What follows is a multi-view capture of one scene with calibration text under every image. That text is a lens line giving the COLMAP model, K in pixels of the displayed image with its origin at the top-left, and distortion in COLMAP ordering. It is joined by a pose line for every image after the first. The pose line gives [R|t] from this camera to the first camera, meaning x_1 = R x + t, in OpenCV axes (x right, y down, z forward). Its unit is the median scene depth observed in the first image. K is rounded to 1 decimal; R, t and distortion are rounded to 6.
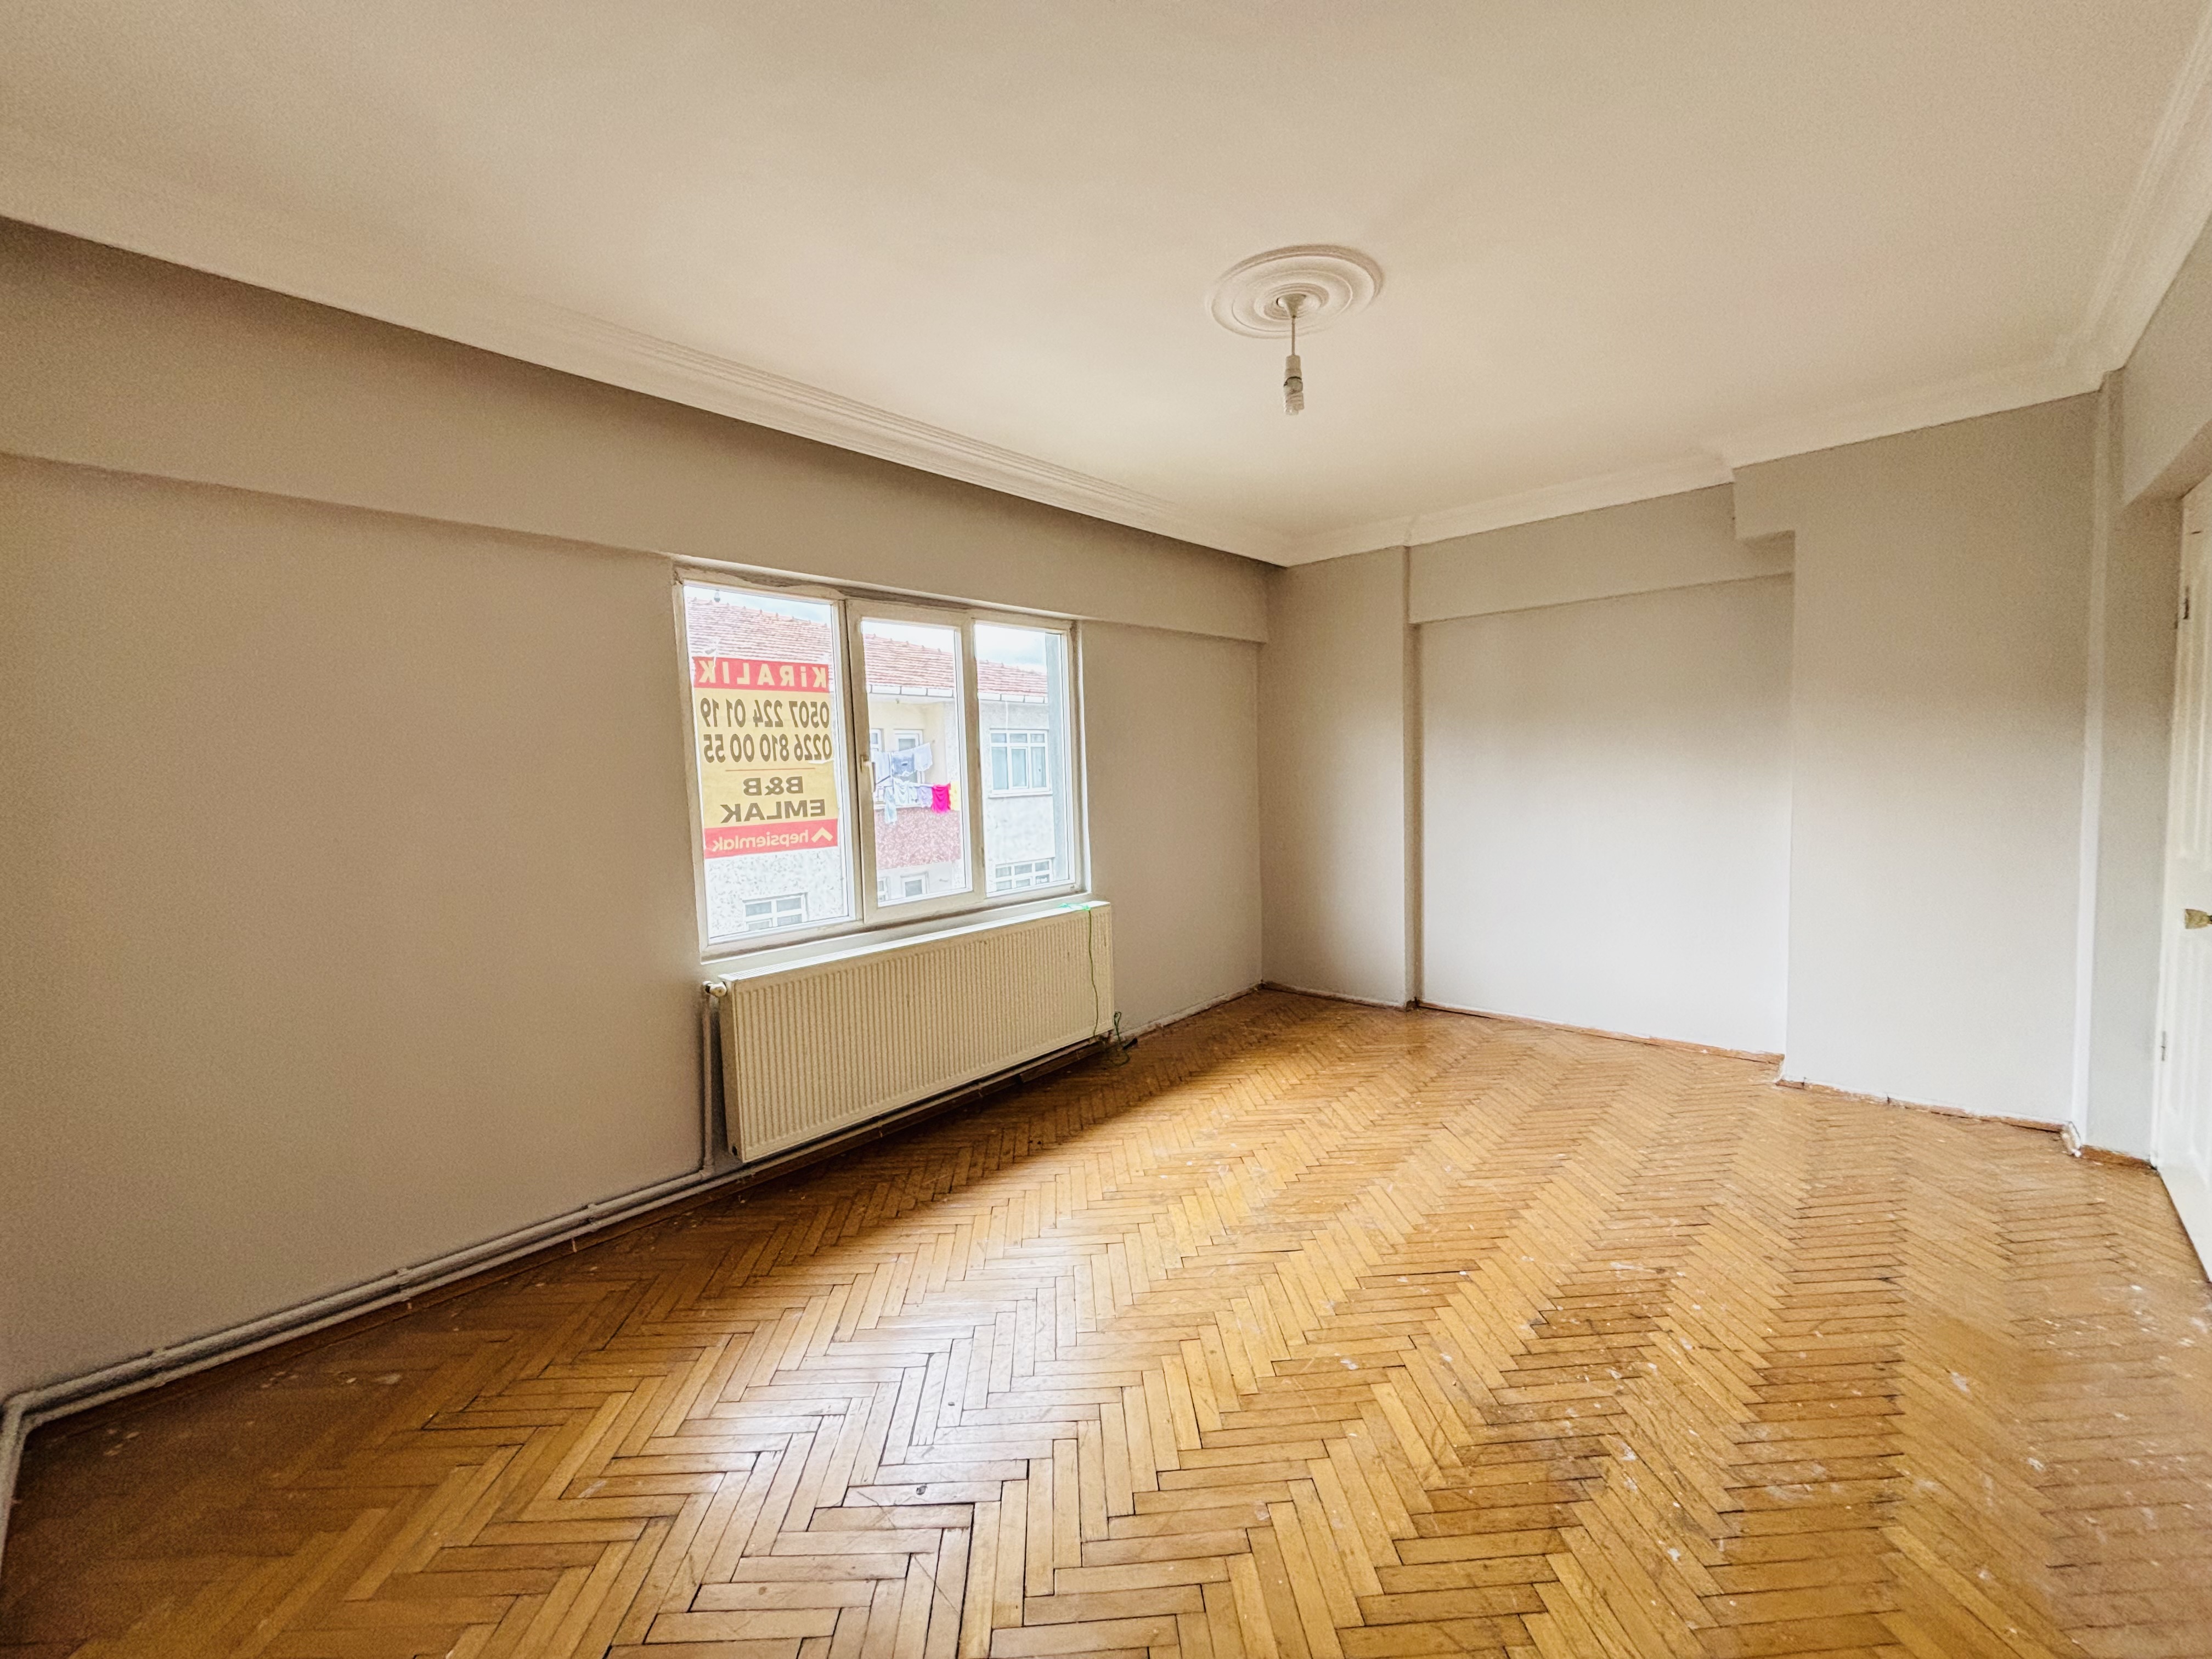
lens RADIAL K [[890.6, 0, 1108.5], [0, 890.6, 836.6], [0, 0, 1]] dist [0.000814, -0.000077]
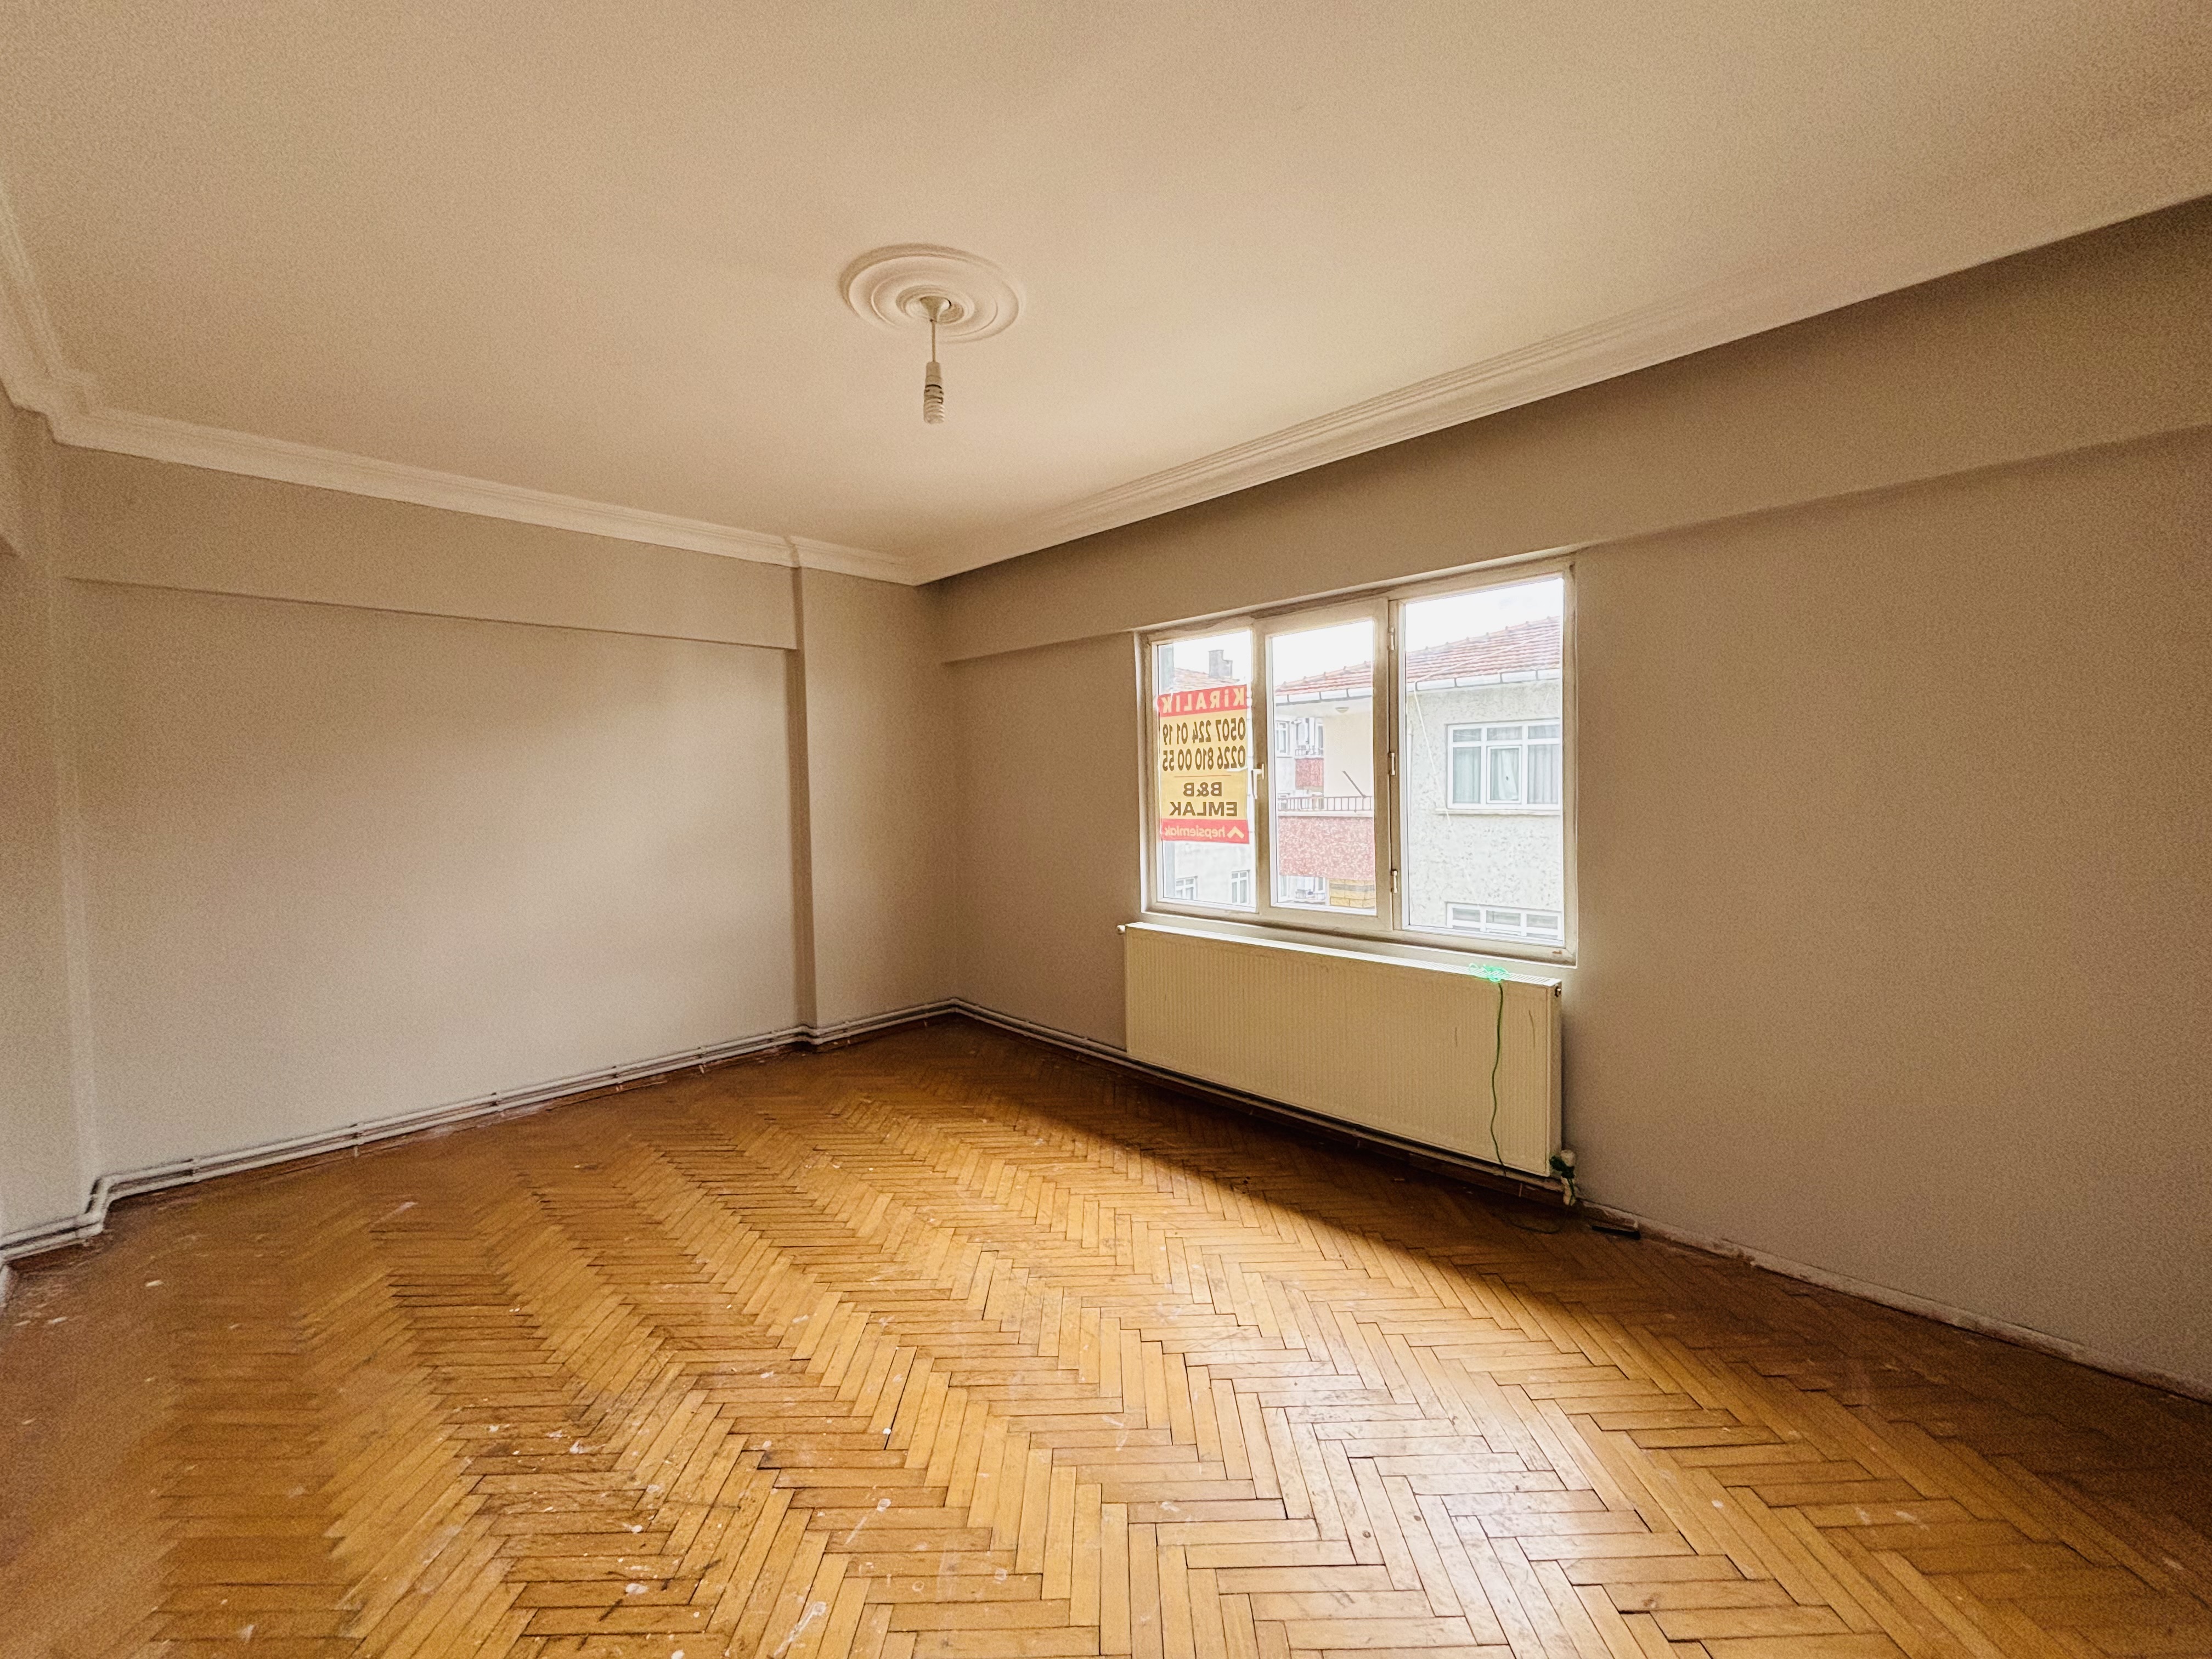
lens RADIAL K [[897.5, 0, 1099.5], [0, 897.5, 827.5], [0, 0, 1]] dist [0.013066, -0.002614]
pose [[-0.061621, 0.081116, -0.994798, 0.891793], [-0.057776, 0.994731, 0.084689, -0.102299], [0.996426, 0.062694, -0.056610, 0.932904]]
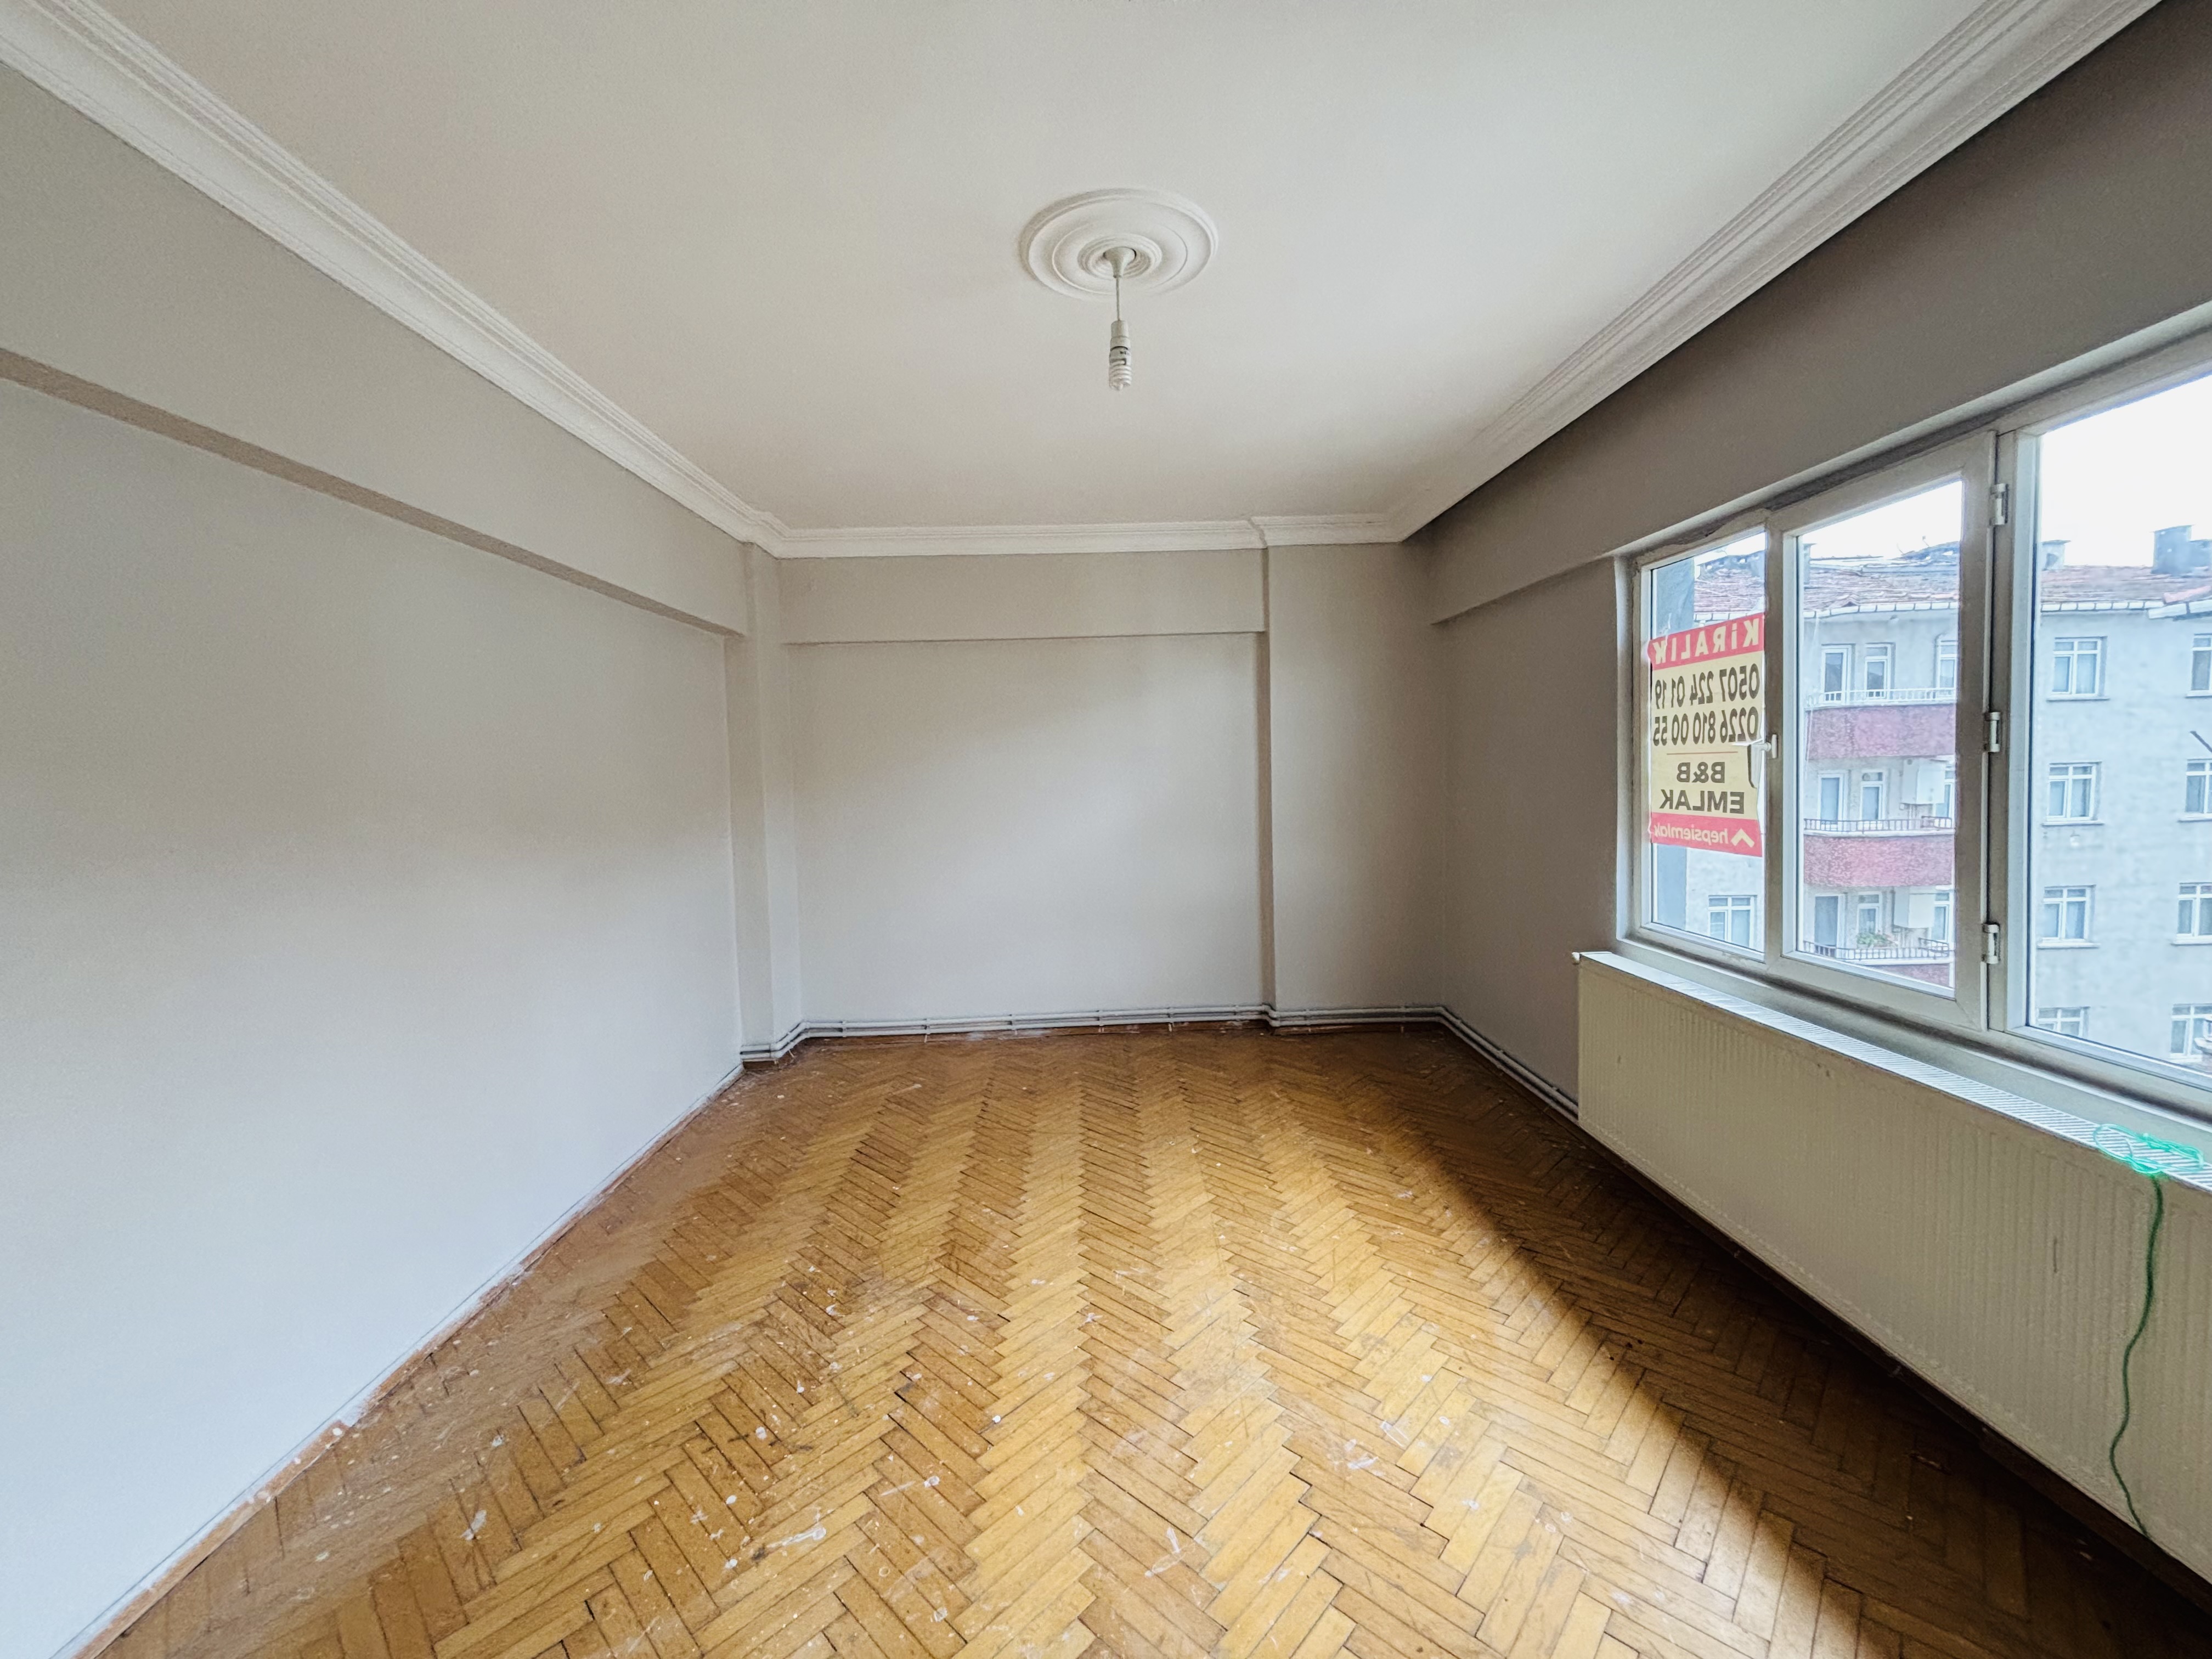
lens RADIAL K [[897.5, 0, 1099.5], [0, 897.5, 827.5], [0, 0, 1]] dist [0.013066, -0.002614]
pose [[-0.734075, 0.098048, -0.671953, 0.645146], [0.000534, 0.989604, 0.143815, -0.130271], [0.679068, 0.105212, -0.726496, 1.248412]]
